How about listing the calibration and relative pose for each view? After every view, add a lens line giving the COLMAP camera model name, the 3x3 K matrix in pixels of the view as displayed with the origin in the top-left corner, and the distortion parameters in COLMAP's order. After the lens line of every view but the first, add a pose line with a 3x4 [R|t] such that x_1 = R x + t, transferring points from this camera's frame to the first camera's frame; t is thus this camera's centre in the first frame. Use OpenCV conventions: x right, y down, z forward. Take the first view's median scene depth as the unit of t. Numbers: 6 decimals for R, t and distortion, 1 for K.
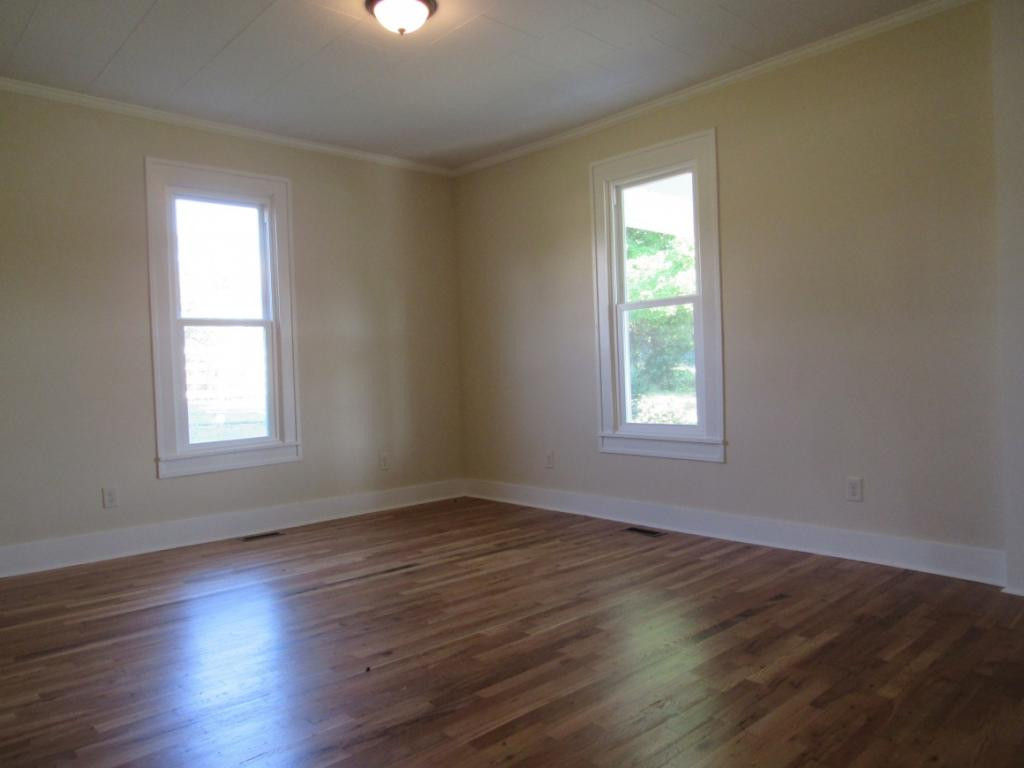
lens RADIAL K [[742.3, 0, 512.0], [0, 742.3, 384.0], [0, 0, 1]] dist [-0.030338, 0.001402]
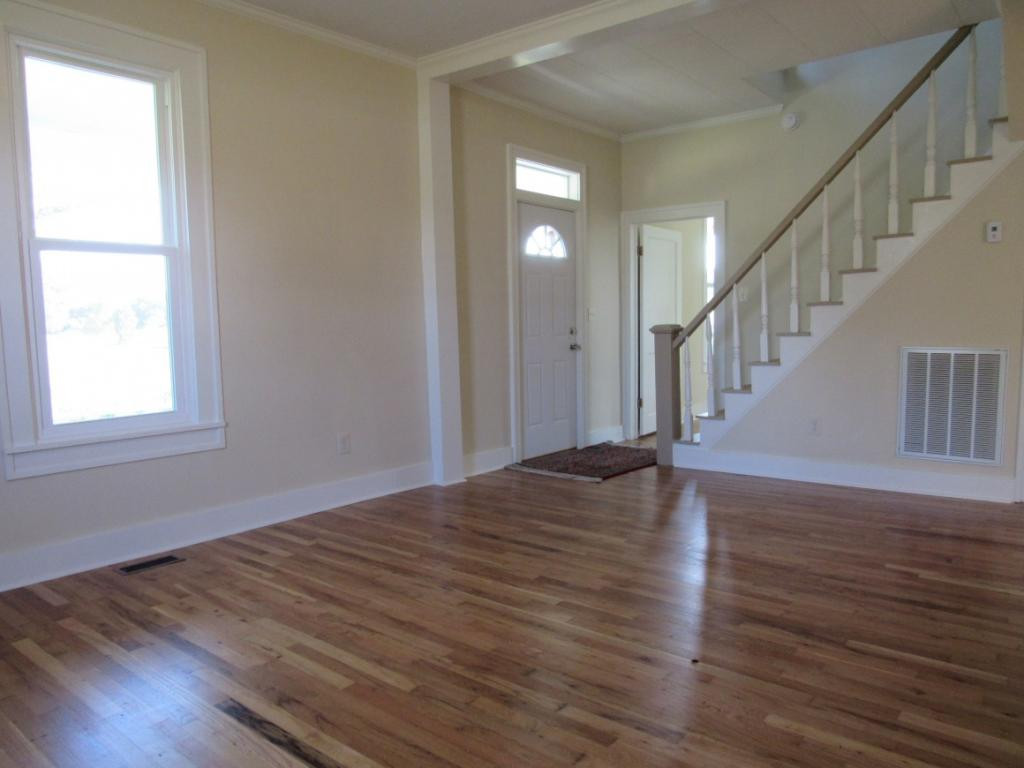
lens RADIAL K [[742.3, 0, 512.0], [0, 742.3, 384.0], [0, 0, 1]] dist [-0.030338, 0.001402]
pose [[-0.150308, -0.056243, 0.987038, -0.595648], [0.037358, 0.997344, 0.062519, -0.008777], [-0.987933, 0.046271, -0.147808, 0.774577]]
